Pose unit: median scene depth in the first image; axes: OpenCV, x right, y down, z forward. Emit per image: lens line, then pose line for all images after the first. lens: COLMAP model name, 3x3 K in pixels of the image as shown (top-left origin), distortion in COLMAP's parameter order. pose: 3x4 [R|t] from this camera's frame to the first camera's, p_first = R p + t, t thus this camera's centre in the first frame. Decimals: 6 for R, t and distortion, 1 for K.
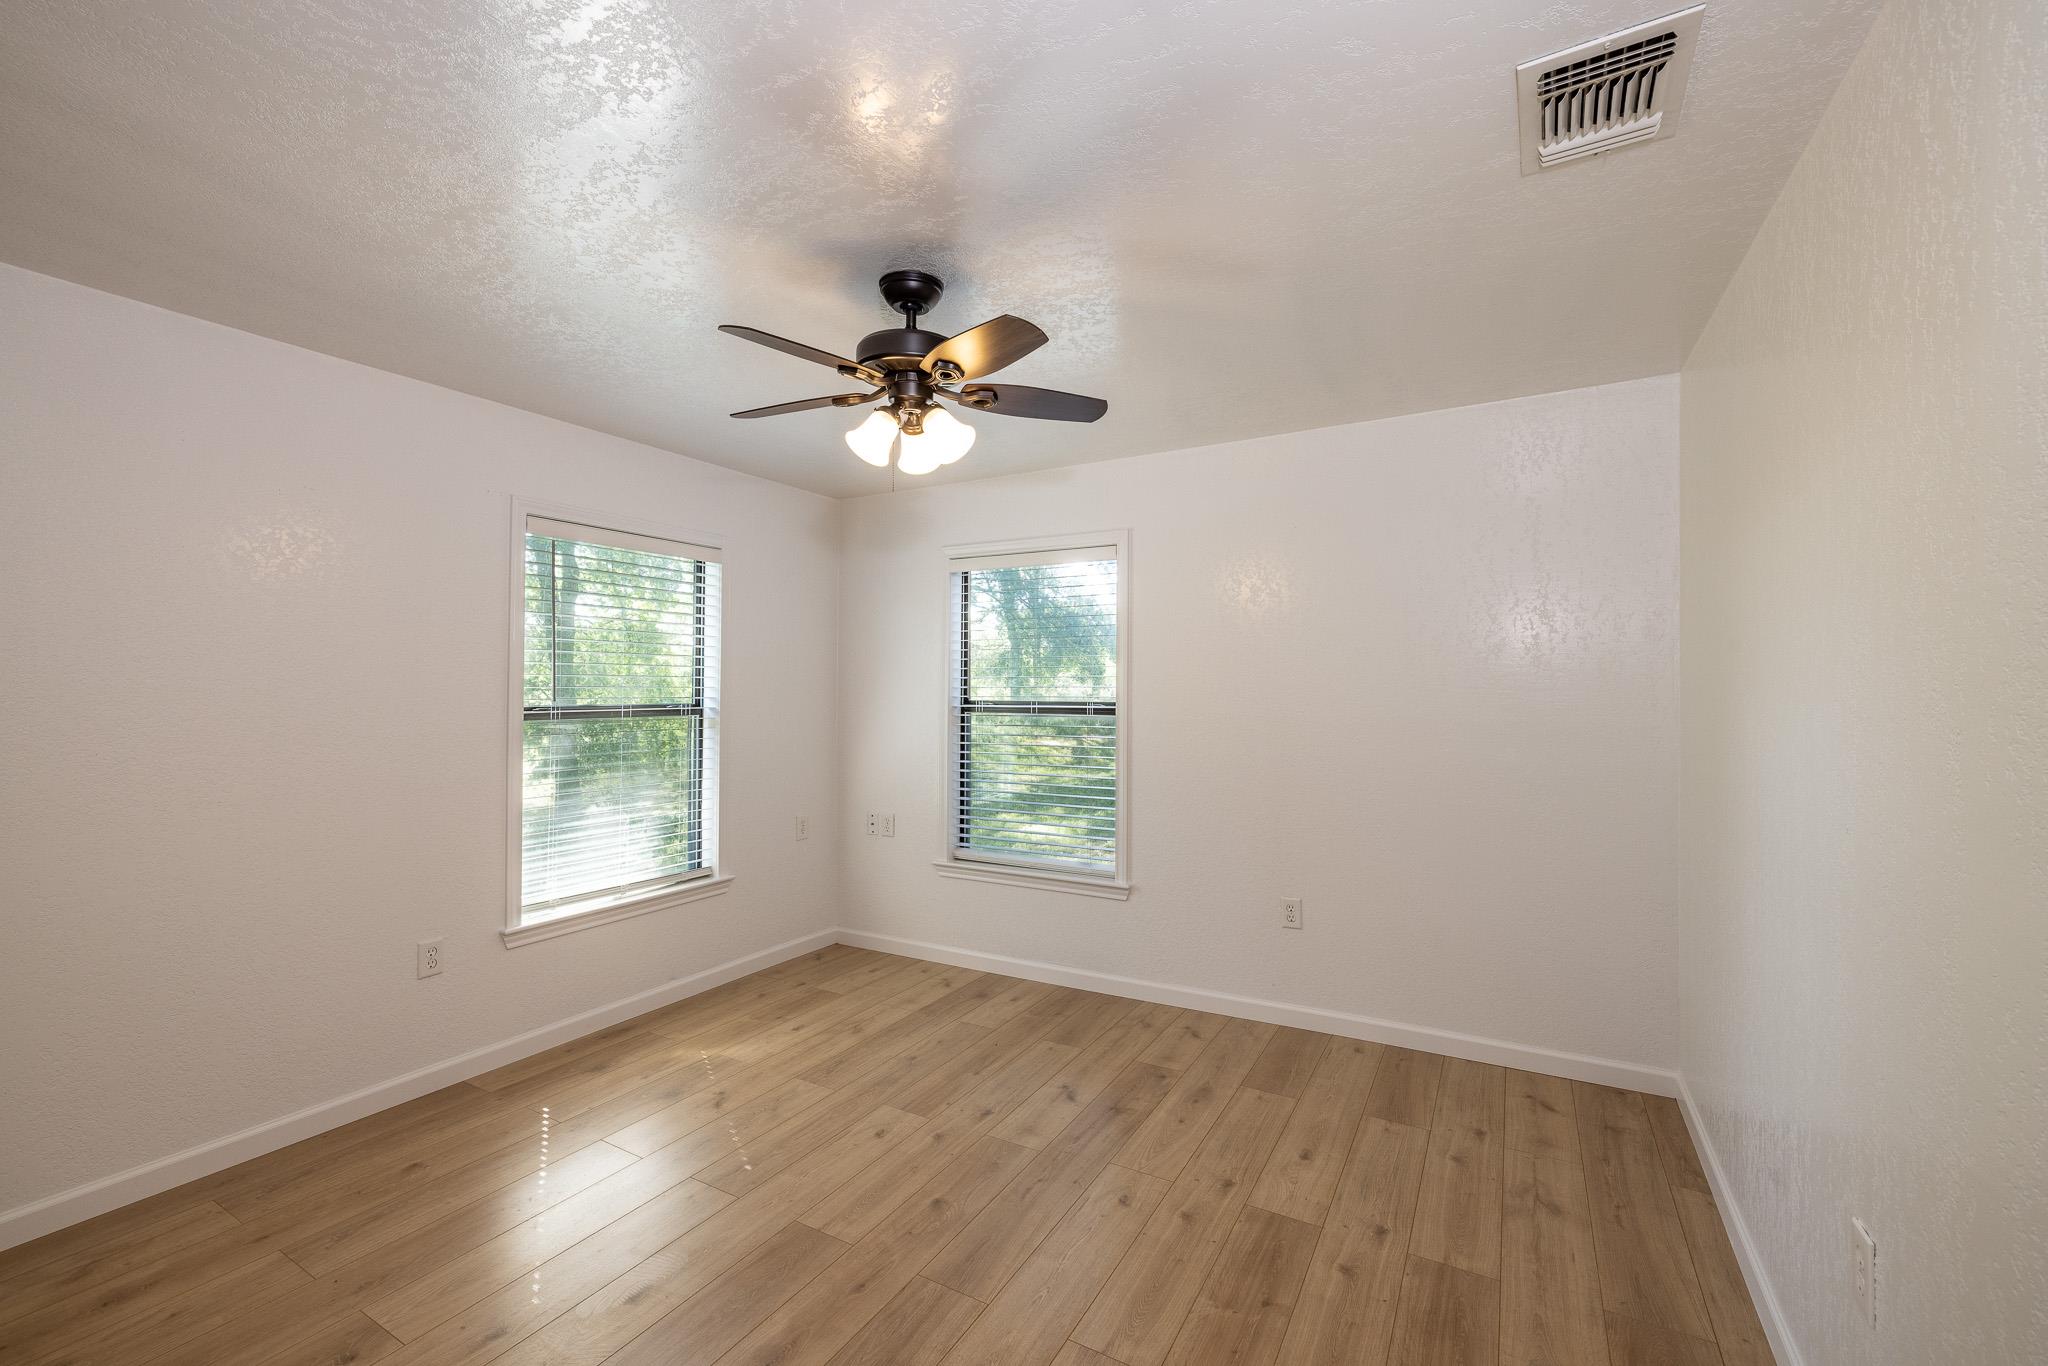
lens RADIAL K [[853.6, 0, 1025.9], [0, 853.6, 673.2], [0, 0, 1]] dist [-0.001057, -0.000135]
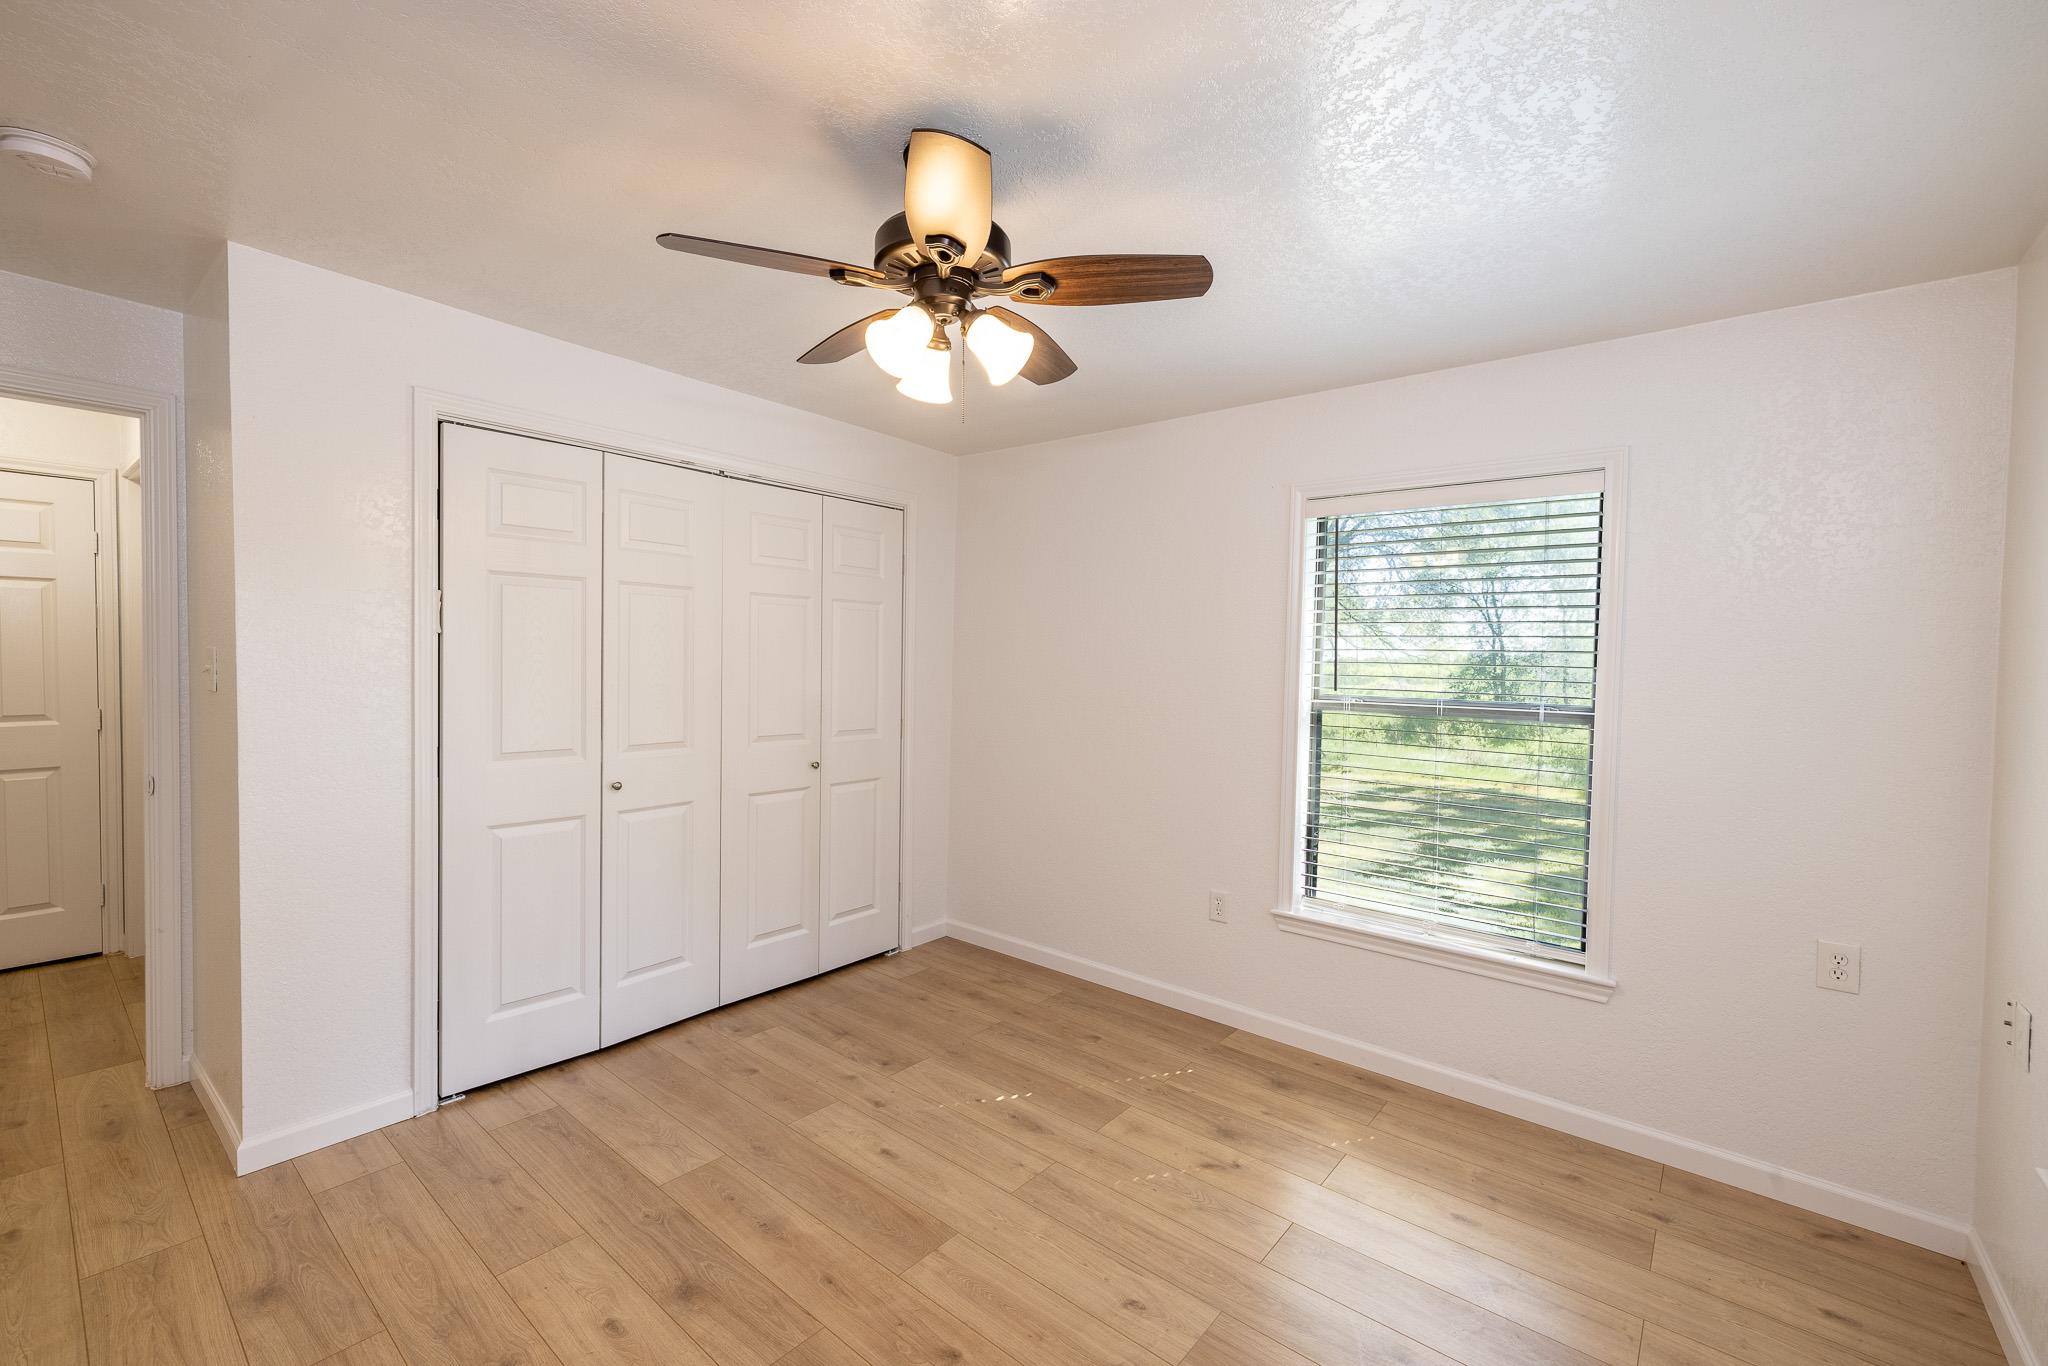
lens RADIAL K [[853.6, 0, 1025.9], [0, 853.6, 673.2], [0, 0, 1]] dist [-0.001057, -0.000135]
pose [[-0.172170, 0.004051, -0.985059, 0.512834], [-0.010890, 0.999923, 0.006015, 0.012837], [0.985007, 0.011763, -0.172112, 0.978786]]
